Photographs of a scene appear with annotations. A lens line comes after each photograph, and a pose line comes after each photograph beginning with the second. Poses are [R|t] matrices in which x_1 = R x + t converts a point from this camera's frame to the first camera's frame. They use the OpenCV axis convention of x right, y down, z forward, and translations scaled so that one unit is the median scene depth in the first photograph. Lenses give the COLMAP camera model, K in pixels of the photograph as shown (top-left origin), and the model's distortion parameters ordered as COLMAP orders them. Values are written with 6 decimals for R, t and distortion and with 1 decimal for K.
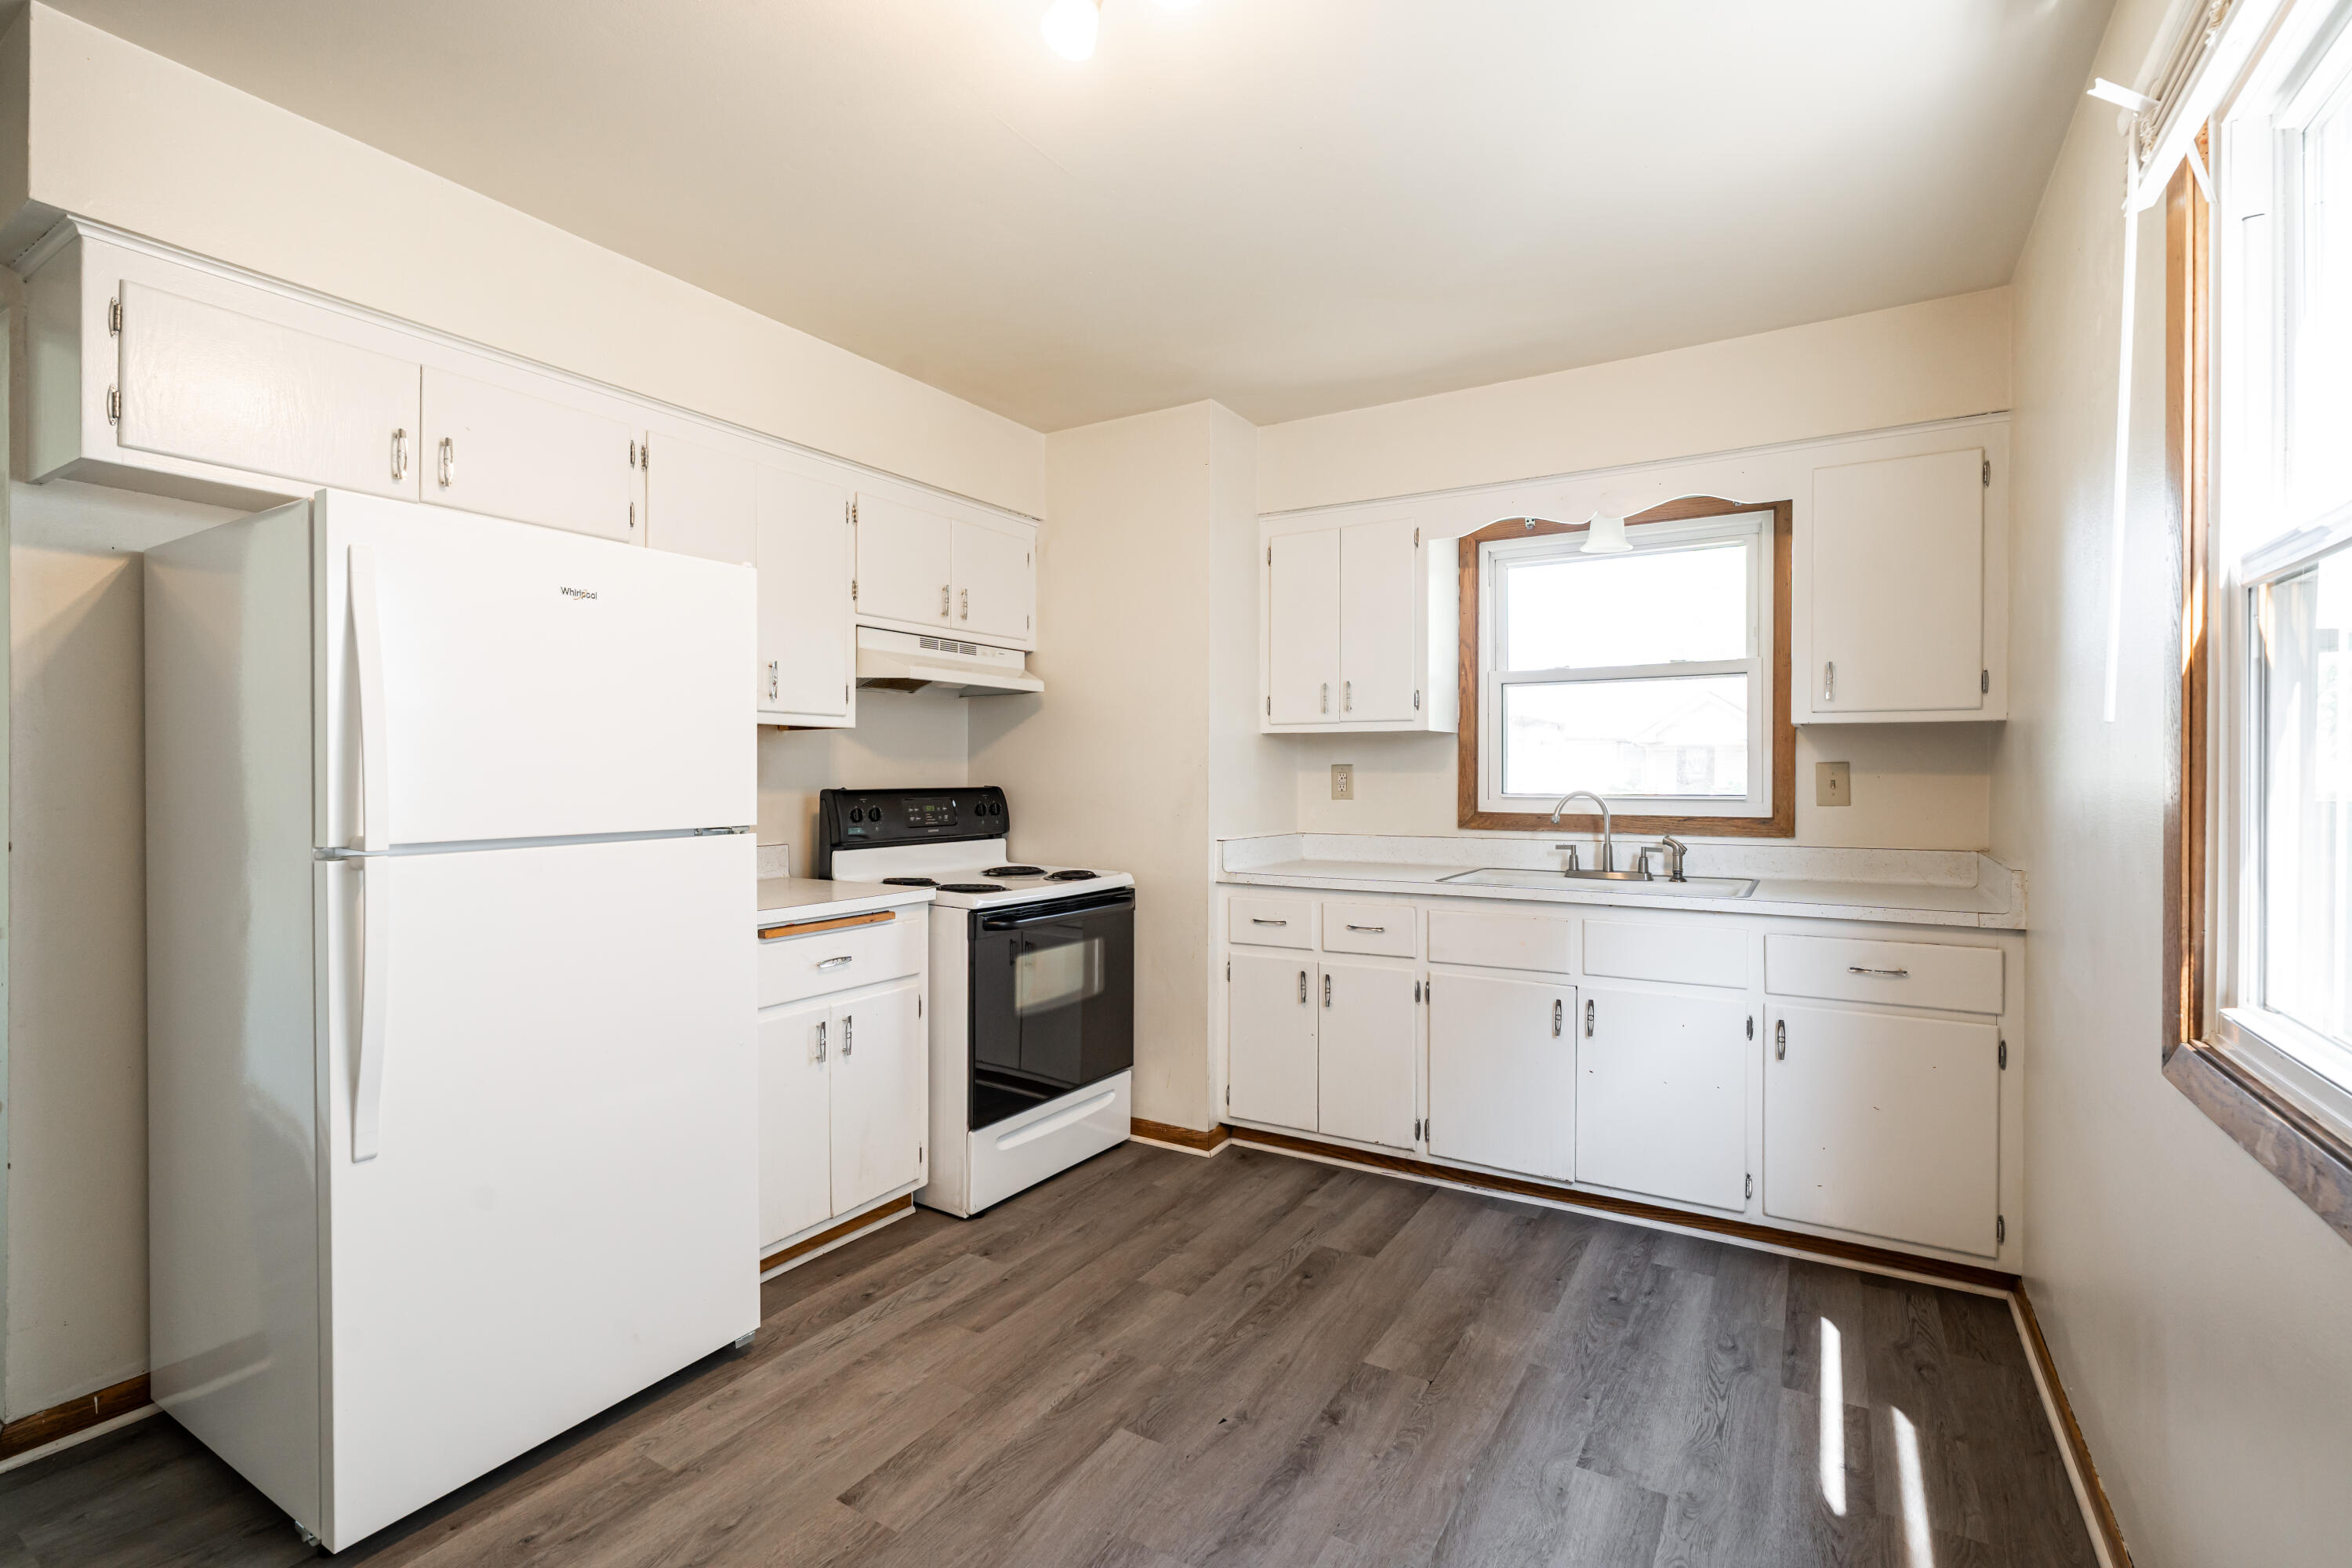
lens RADIAL K [[1087.6, 0, 1179.0], [0, 1087.6, 781.6], [0, 0, 1]] dist [-0.005321, 0.002552]
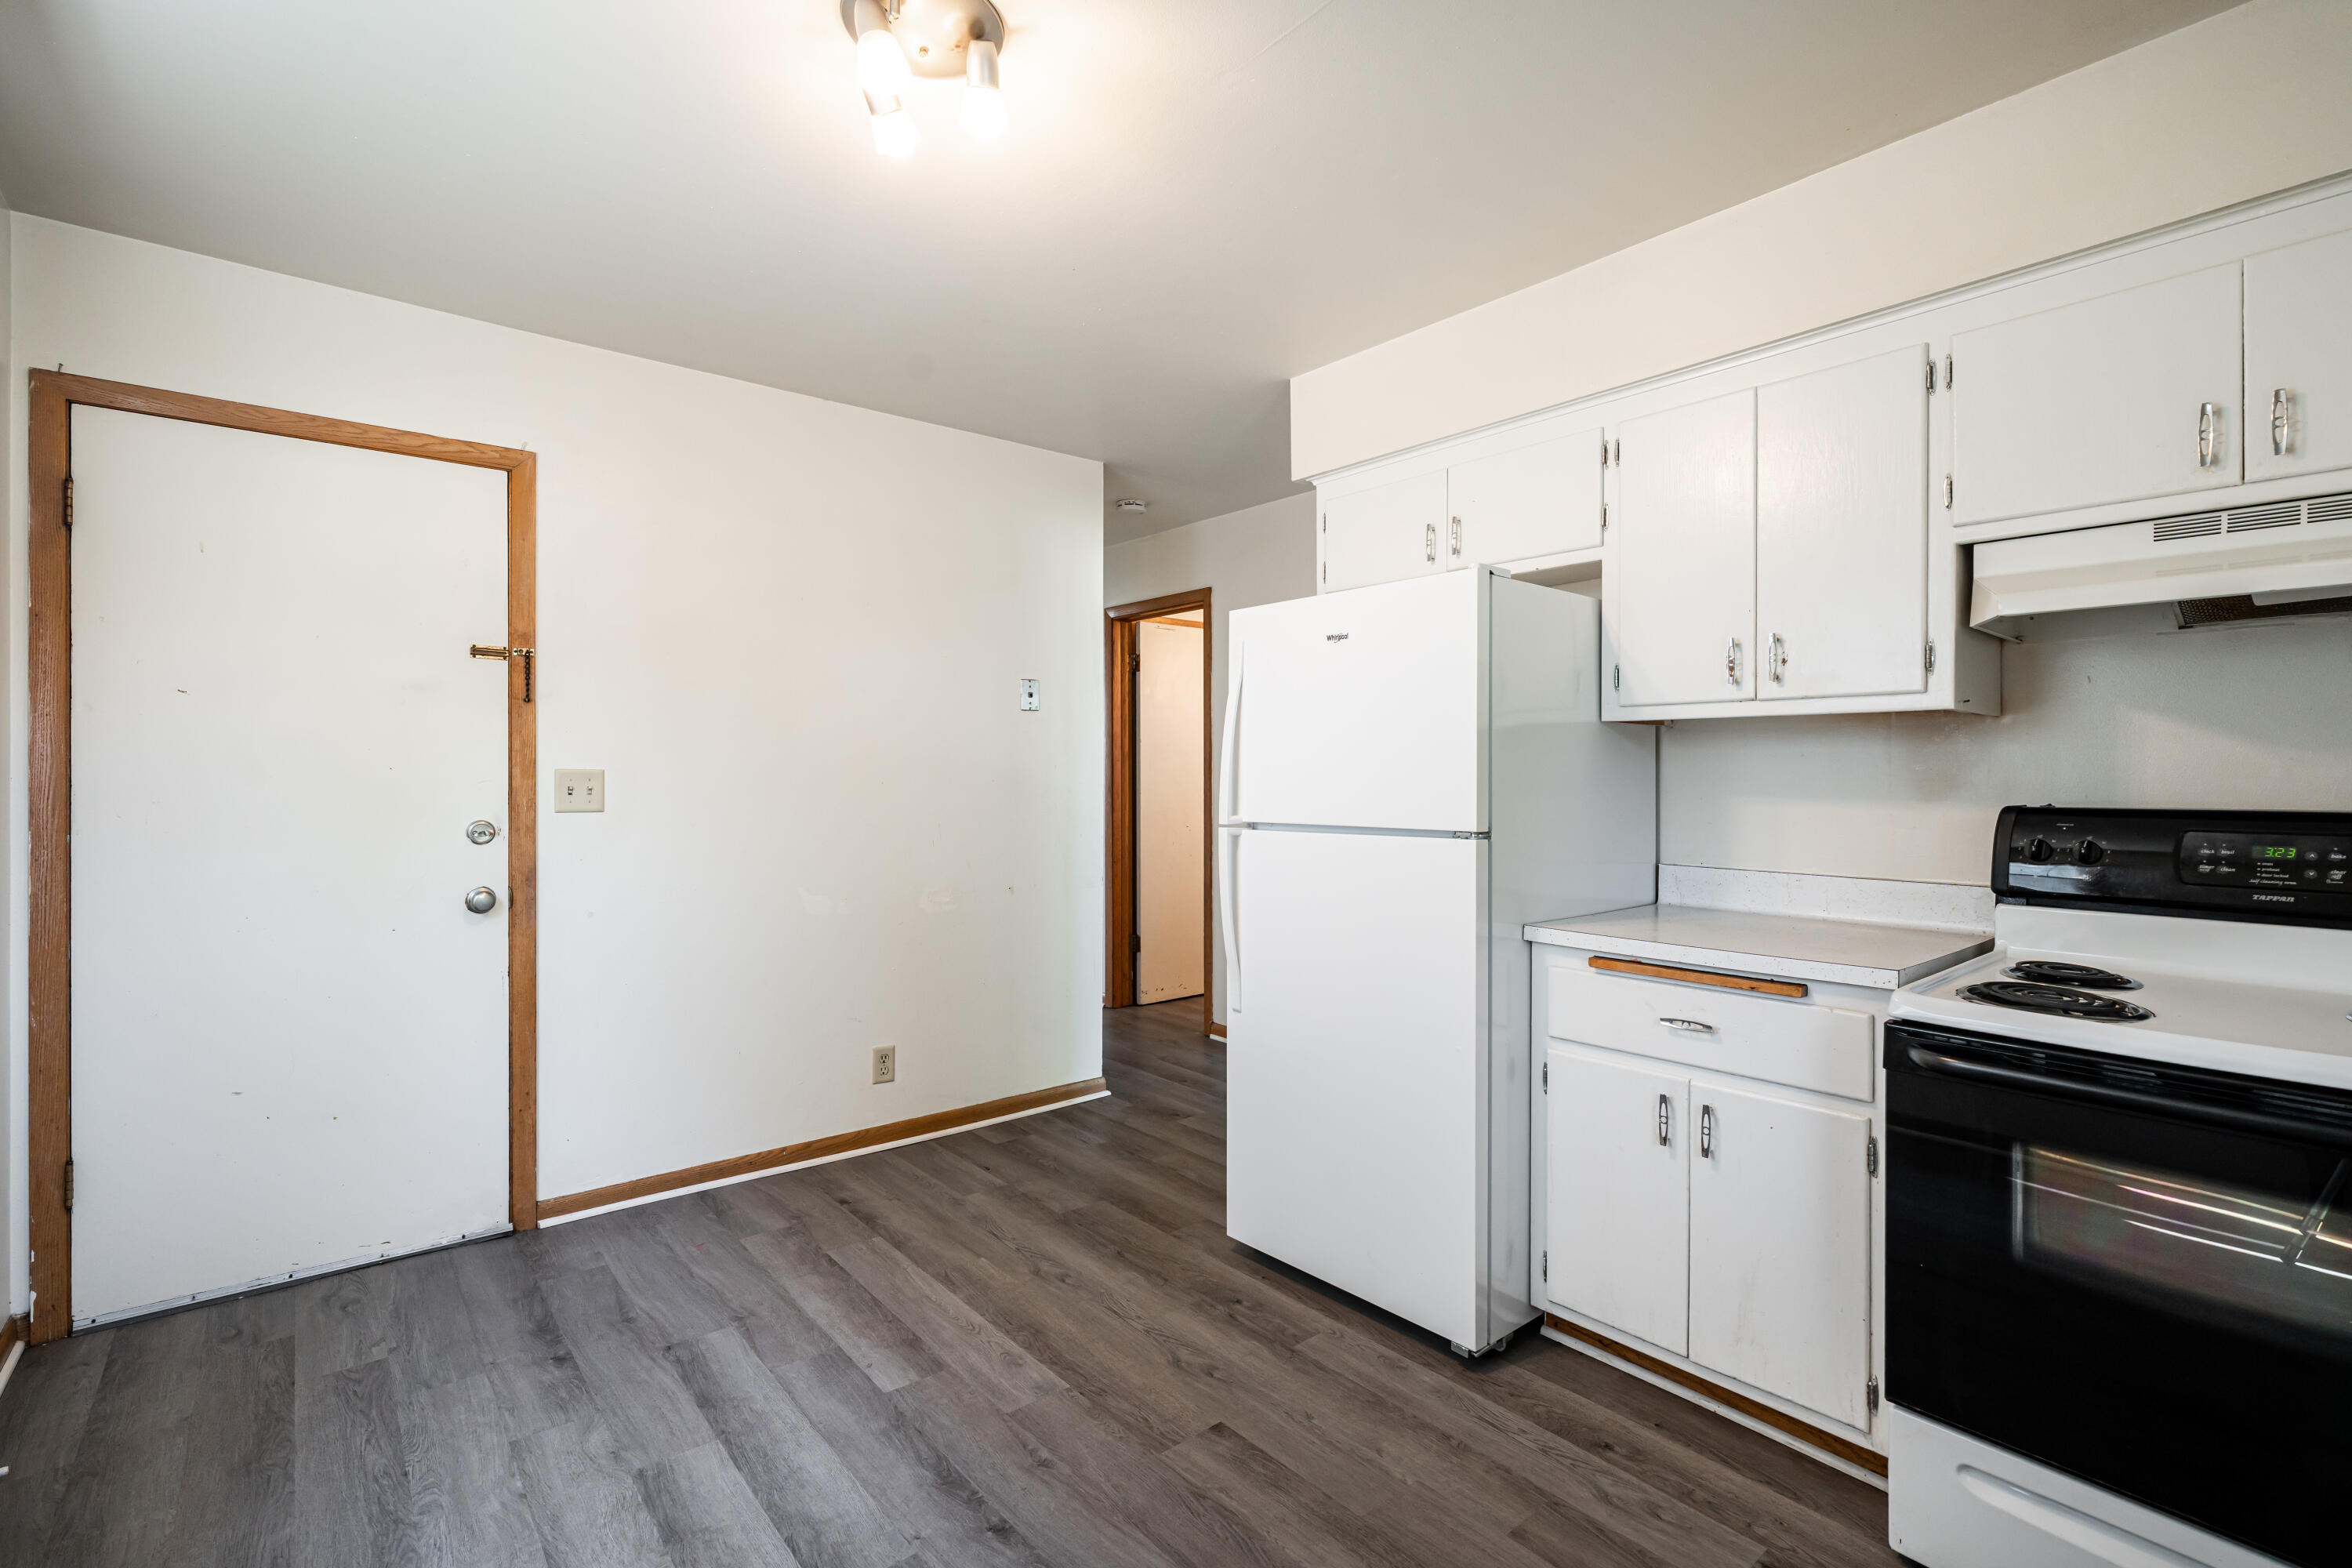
lens RADIAL K [[1087.6, 0, 1183.5], [0, 1087.6, 774.3], [0, 0, 1]] dist [-0.005321, 0.002552]
pose [[-0.336029, -0.000819, -0.941851, 0.613909], [-0.008800, 0.999959, 0.002270, -0.011457], [0.941811, 0.009051, -0.336022, 1.079297]]
